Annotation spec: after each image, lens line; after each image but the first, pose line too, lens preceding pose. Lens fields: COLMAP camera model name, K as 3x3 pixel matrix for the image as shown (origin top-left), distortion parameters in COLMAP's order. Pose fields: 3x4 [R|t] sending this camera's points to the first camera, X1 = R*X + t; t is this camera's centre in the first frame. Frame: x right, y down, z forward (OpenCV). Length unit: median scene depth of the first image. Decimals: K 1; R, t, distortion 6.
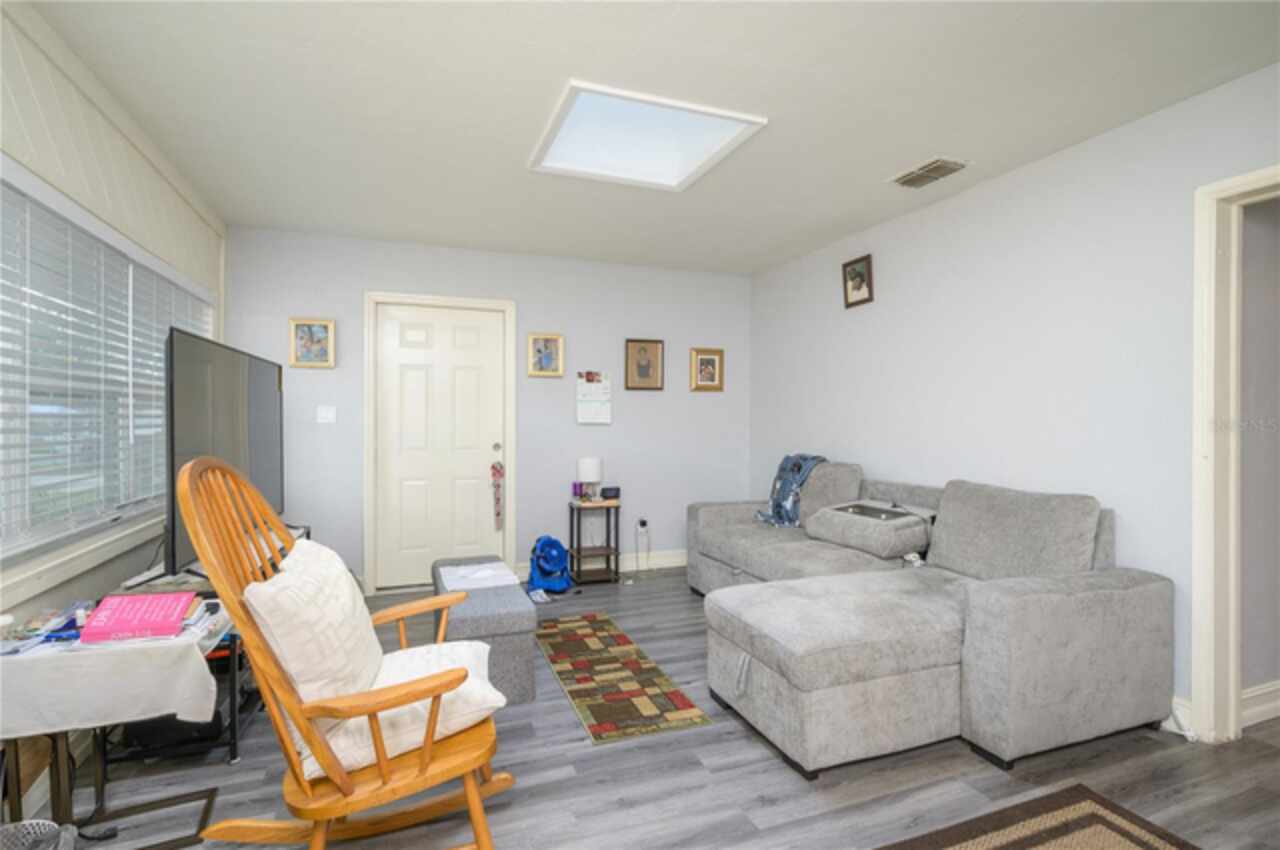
lens RADIAL K [[617.6, 0, 642.8], [0, 617.6, 421.0], [0, 0, 1]] dist [0.000060, 0.000094]
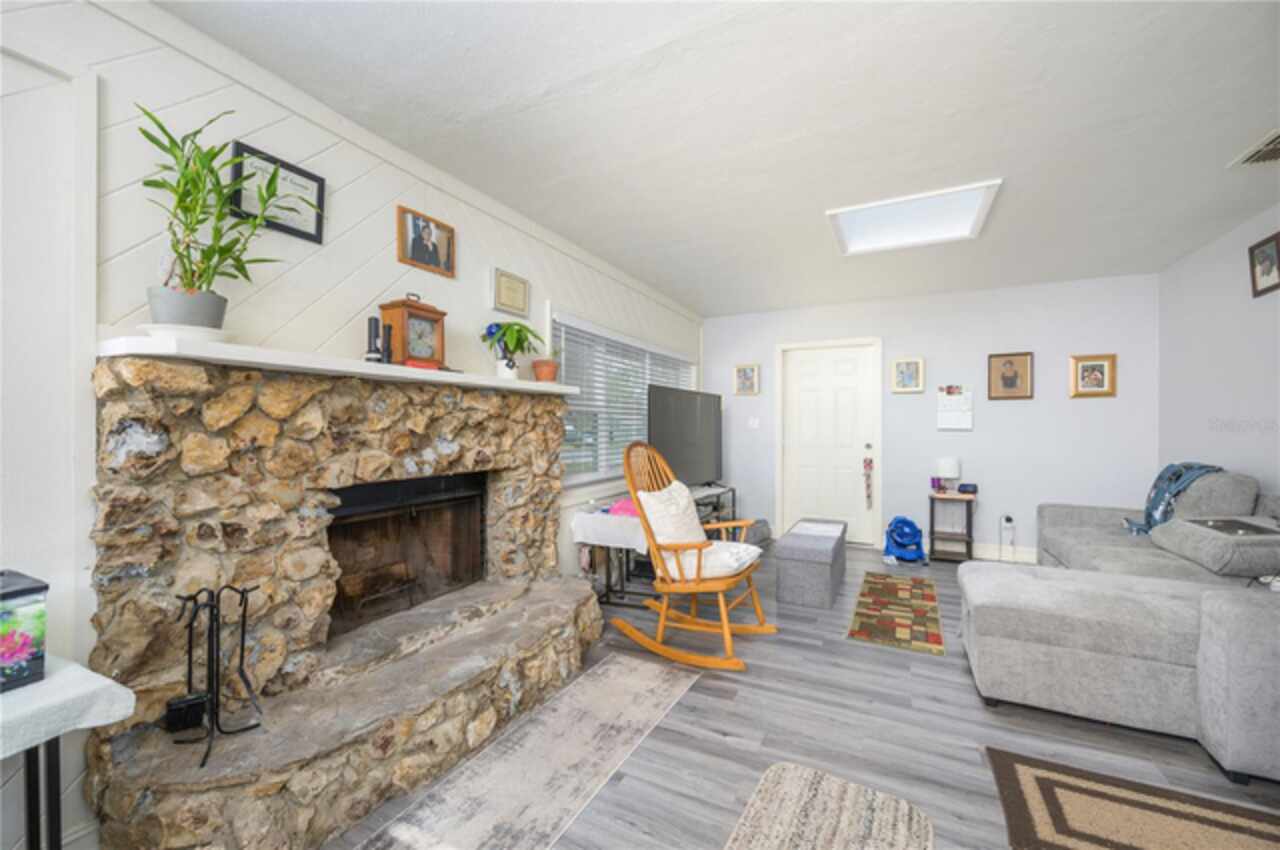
lens RADIAL K [[514.1, 0, 646.4], [0, 514.1, 428.4], [0, 0, 1]] dist [0.001626, 0.000224]
pose [[0.676417, 0.001776, -0.736516, 0.317954], [-0.001029, 0.999998, 0.001466, 0.002206], [0.736518, -0.000234, 0.676418, -0.136693]]
